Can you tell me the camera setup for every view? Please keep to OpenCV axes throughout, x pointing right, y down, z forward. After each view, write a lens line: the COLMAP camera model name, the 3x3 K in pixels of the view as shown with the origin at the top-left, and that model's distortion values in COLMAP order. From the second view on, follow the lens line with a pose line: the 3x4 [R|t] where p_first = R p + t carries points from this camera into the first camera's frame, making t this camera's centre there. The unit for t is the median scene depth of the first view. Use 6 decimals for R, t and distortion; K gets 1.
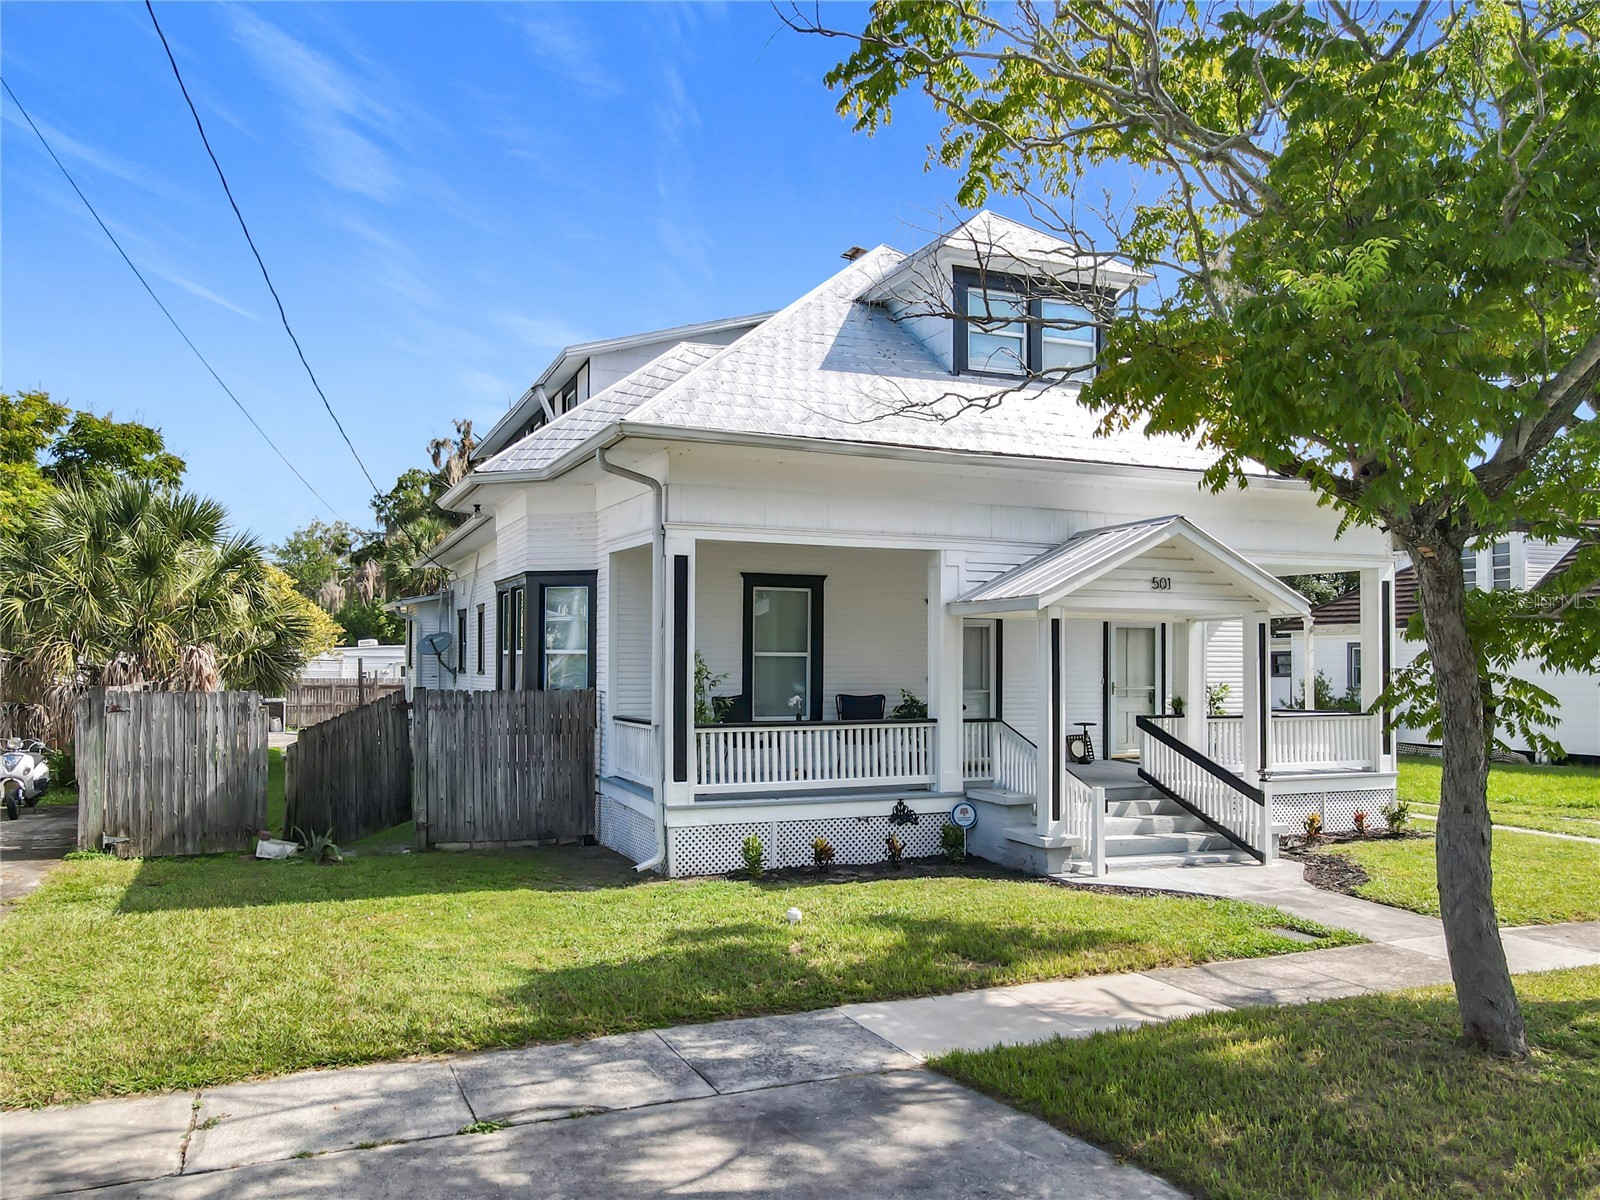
lens RADIAL K [[1195.0, 0, 754.8], [0, 1195.0, 602.8], [0, 0, 1]] dist [0.000072, 0.001978]
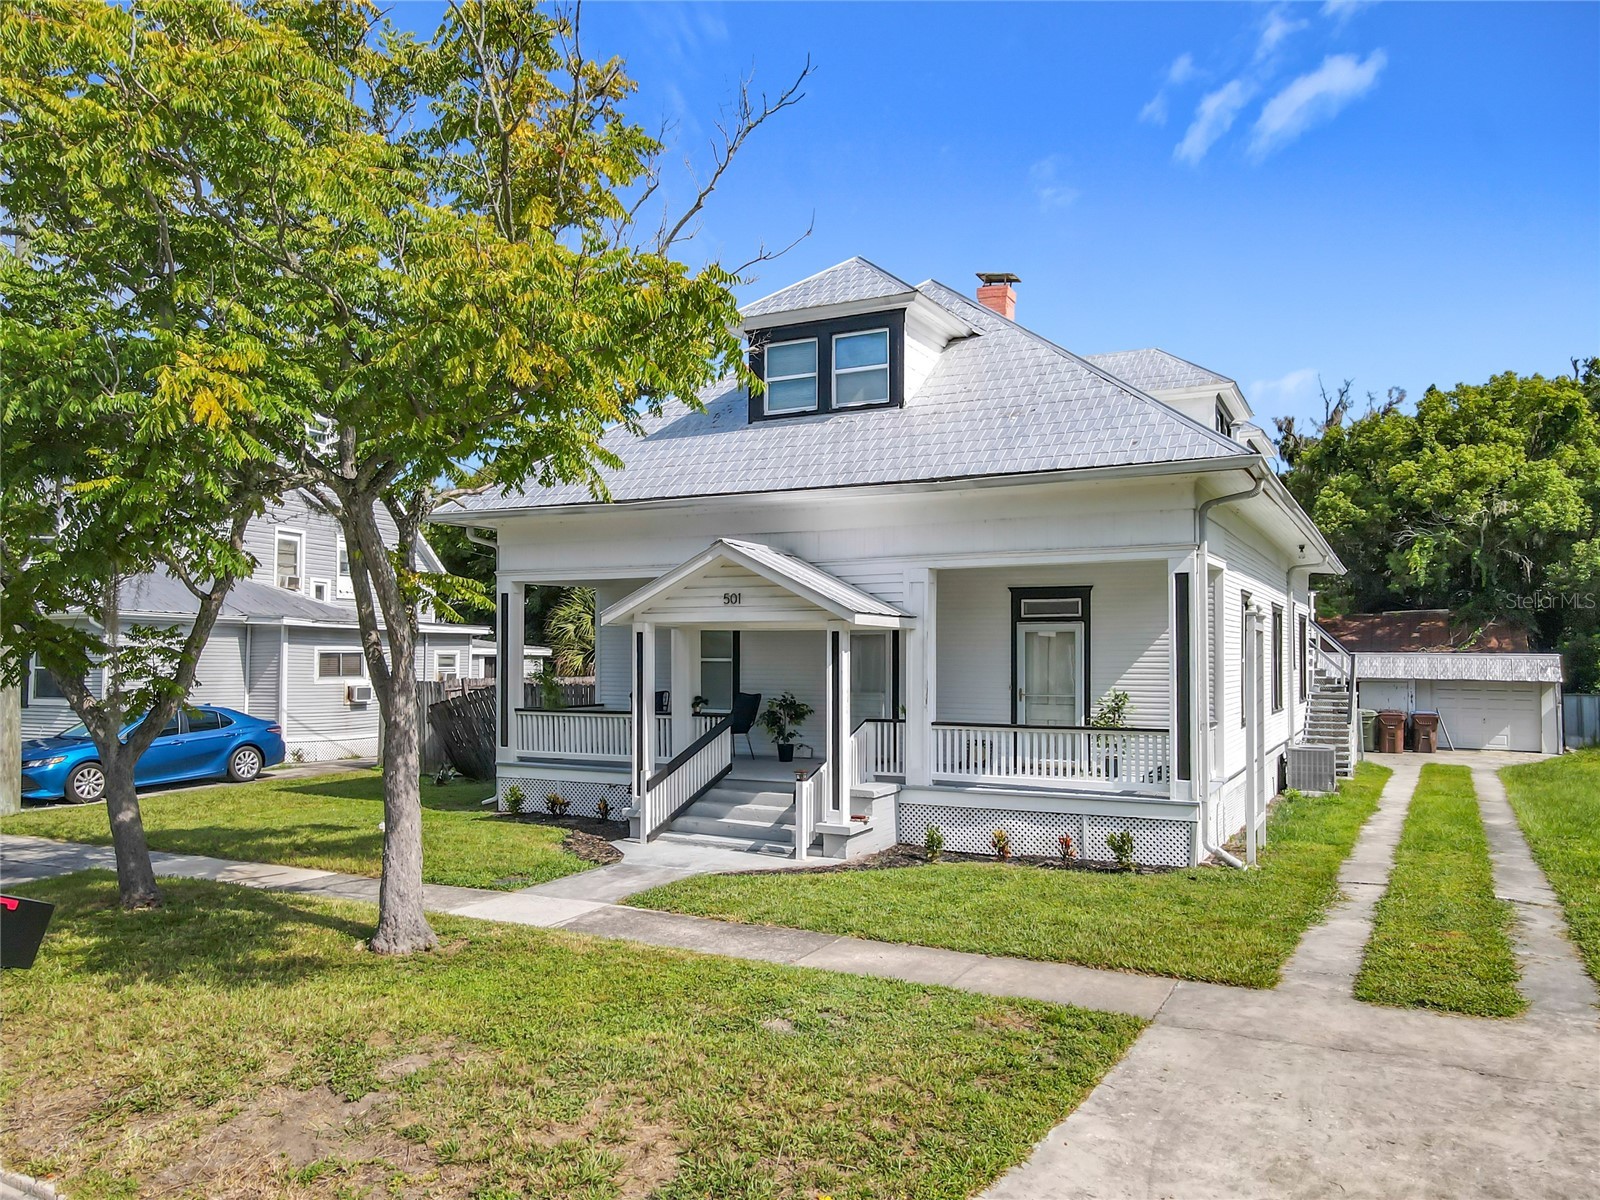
lens RADIAL K [[1170.9, 0, 800.0], [0, 1170.9, 600.0], [0, 0, 1]] dist [0.003663, 0.014131]
pose [[0.649793, -0.037090, -0.759206, 1.092634], [0.035702, 0.999196, -0.018257, 0.007012], [0.759272, -0.015242, 0.650595, 0.285855]]
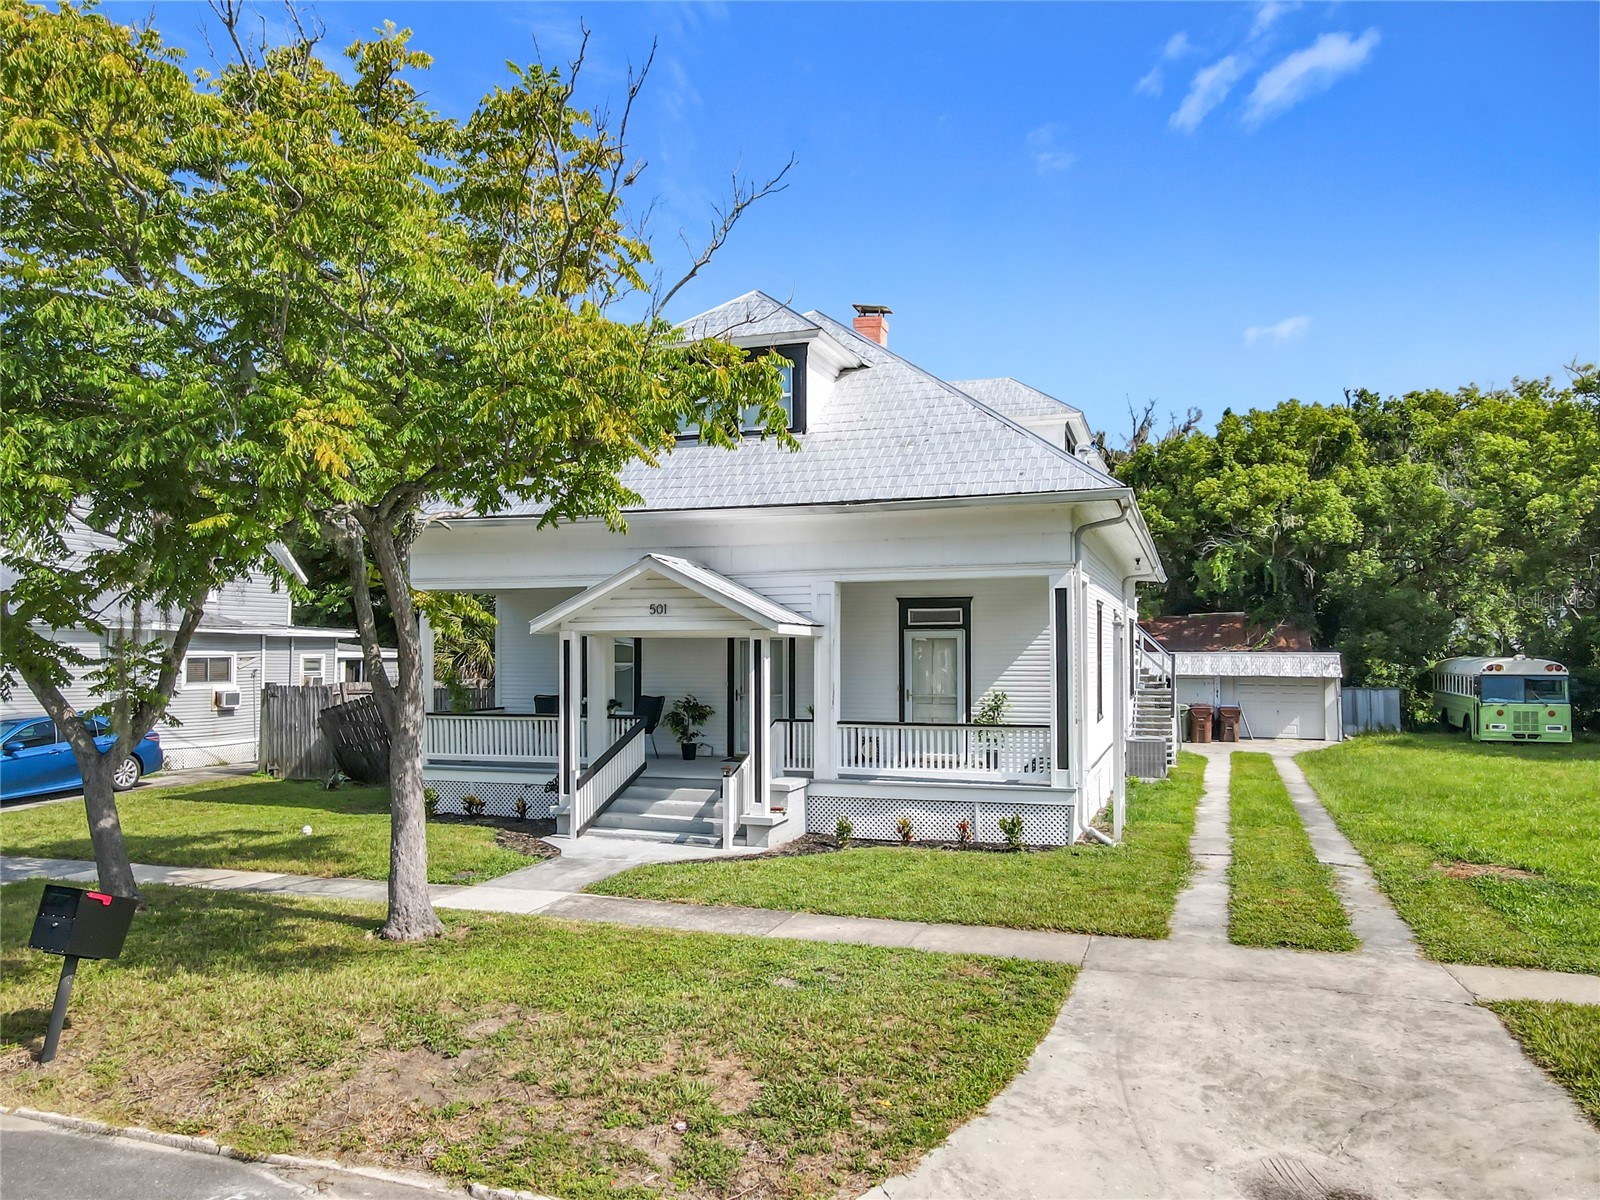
lens RADIAL K [[1170.0, 0, 793.5], [0, 1170.0, 583.5], [0, 0, 1]] dist [-0.005599, 0.031774]
pose [[0.755340, -0.043163, -0.653910, 1.095906], [0.035208, 0.999060, -0.025277, -0.006407], [0.654386, -0.003930, 0.756150, 0.160092]]
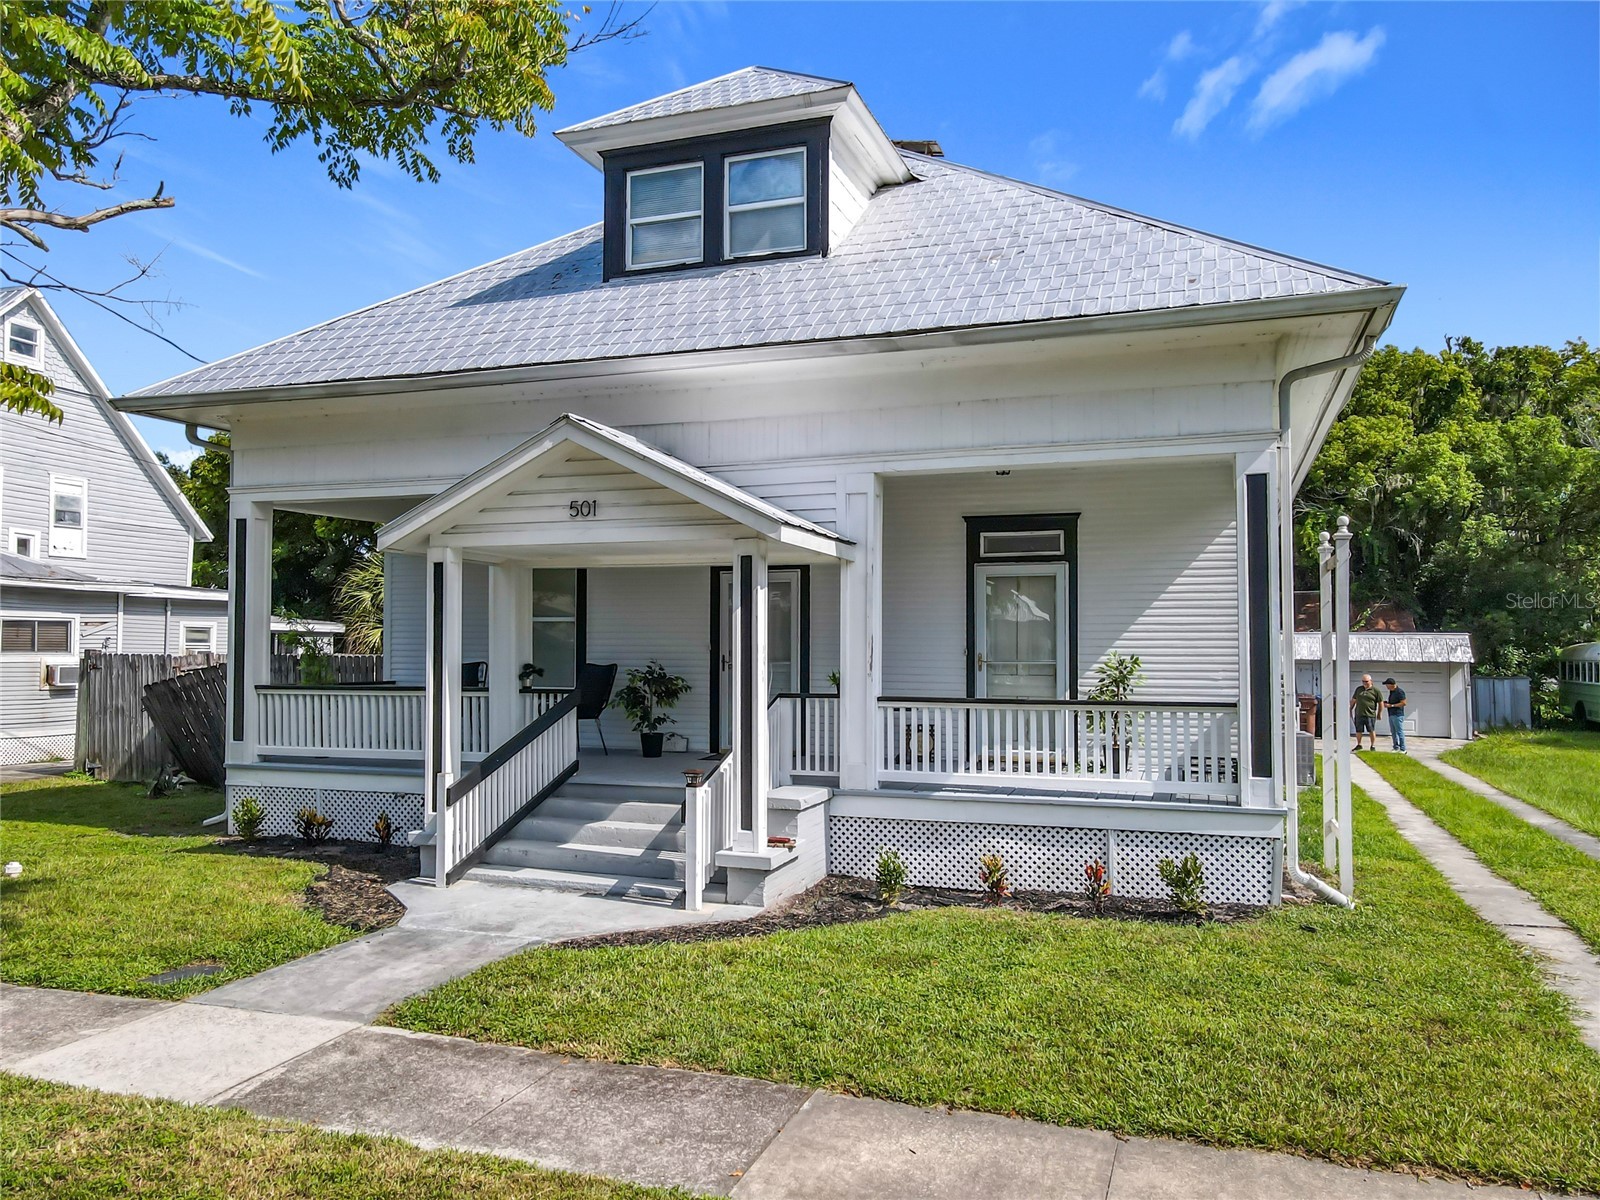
lens RADIAL K [[1168.0, 0, 801.3], [0, 1168.0, 590.8], [0, 0, 1]] dist [0.018372, 0.001031]
pose [[0.753193, -0.034539, -0.656893, 0.815770], [0.029664, 0.999388, -0.018534, 0.047007], [0.657131, -0.005527, 0.753756, 0.478461]]
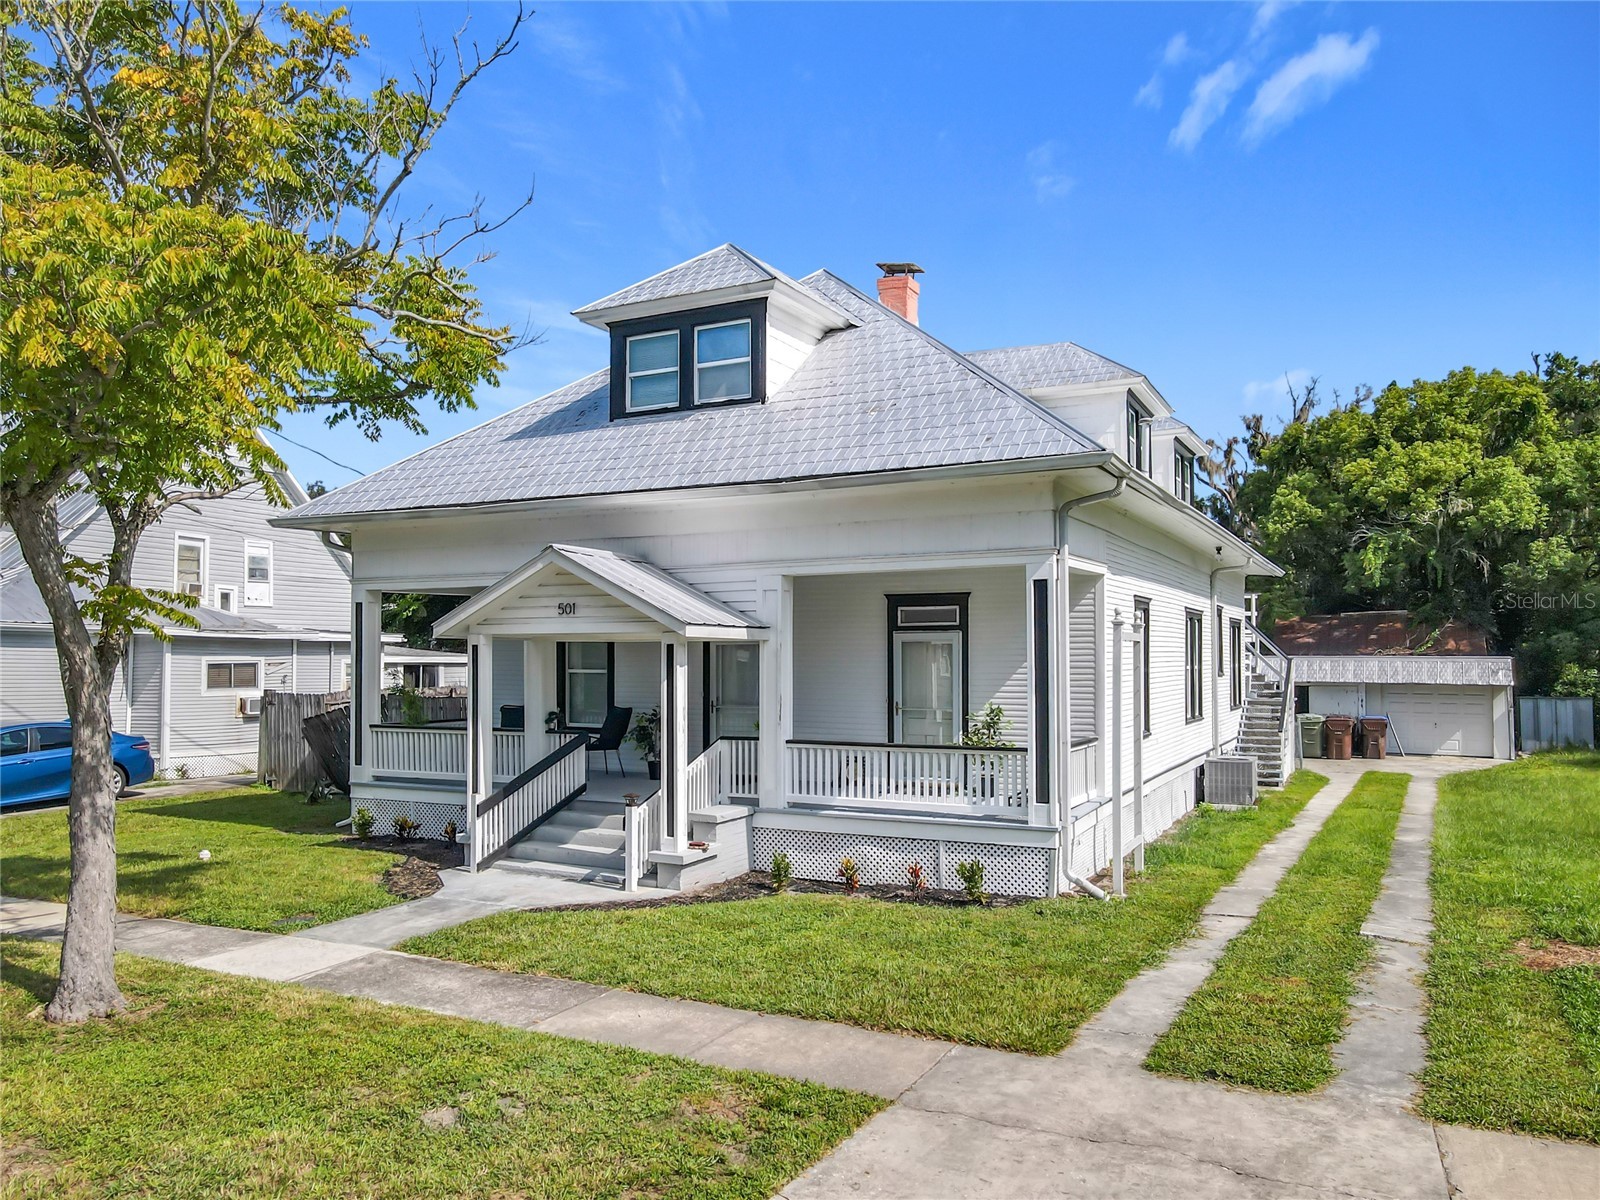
lens RADIAL K [[1169.8, 0, 800.0], [0, 1169.8, 600.0], [0, 0, 1]] dist [0.005675, 0.021086]
pose [[0.653579, -0.040909, -0.755752, 1.118559], [0.040659, 0.998994, -0.018914, 0.003627], [0.755766, -0.018366, 0.654585, 0.423675]]
